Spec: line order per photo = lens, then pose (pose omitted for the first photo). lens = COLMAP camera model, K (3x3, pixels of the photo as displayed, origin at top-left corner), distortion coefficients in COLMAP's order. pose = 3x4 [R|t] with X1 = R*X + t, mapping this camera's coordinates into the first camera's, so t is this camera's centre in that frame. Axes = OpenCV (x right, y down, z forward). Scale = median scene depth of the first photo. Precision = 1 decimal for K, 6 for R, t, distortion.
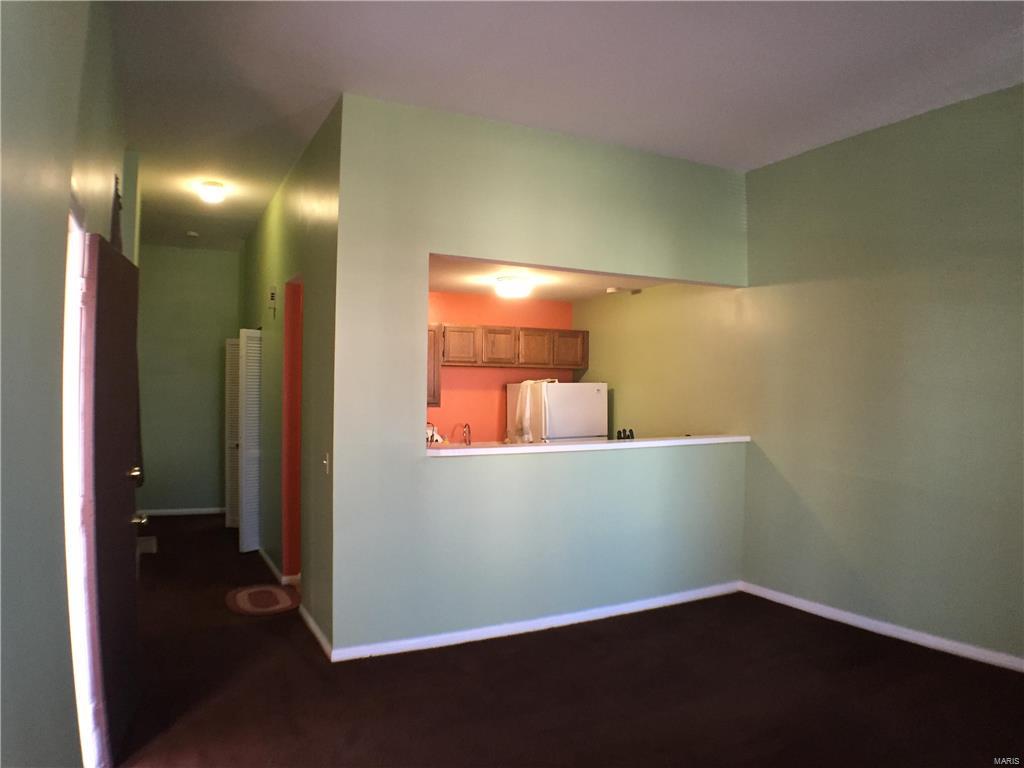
lens RADIAL K [[717.8, 0, 512.0], [0, 717.8, 384.0], [0, 0, 1]] dist [-0.142045, 0.000555]
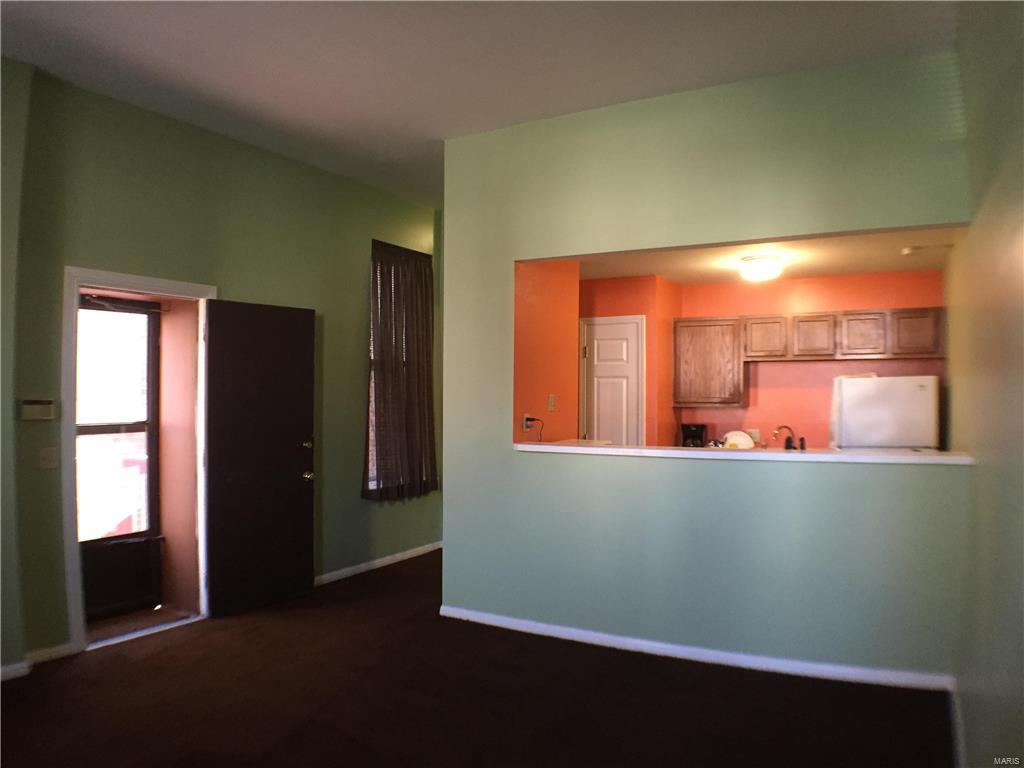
lens RADIAL K [[717.8, 0, 512.0], [0, 717.8, 384.0], [0, 0, 1]] dist [-0.142045, 0.000555]
pose [[0.542073, -0.014272, -0.840210, 0.517392], [0.013459, 0.999875, -0.008301, 0.007255], [0.840224, -0.006809, 0.542197, 0.272712]]
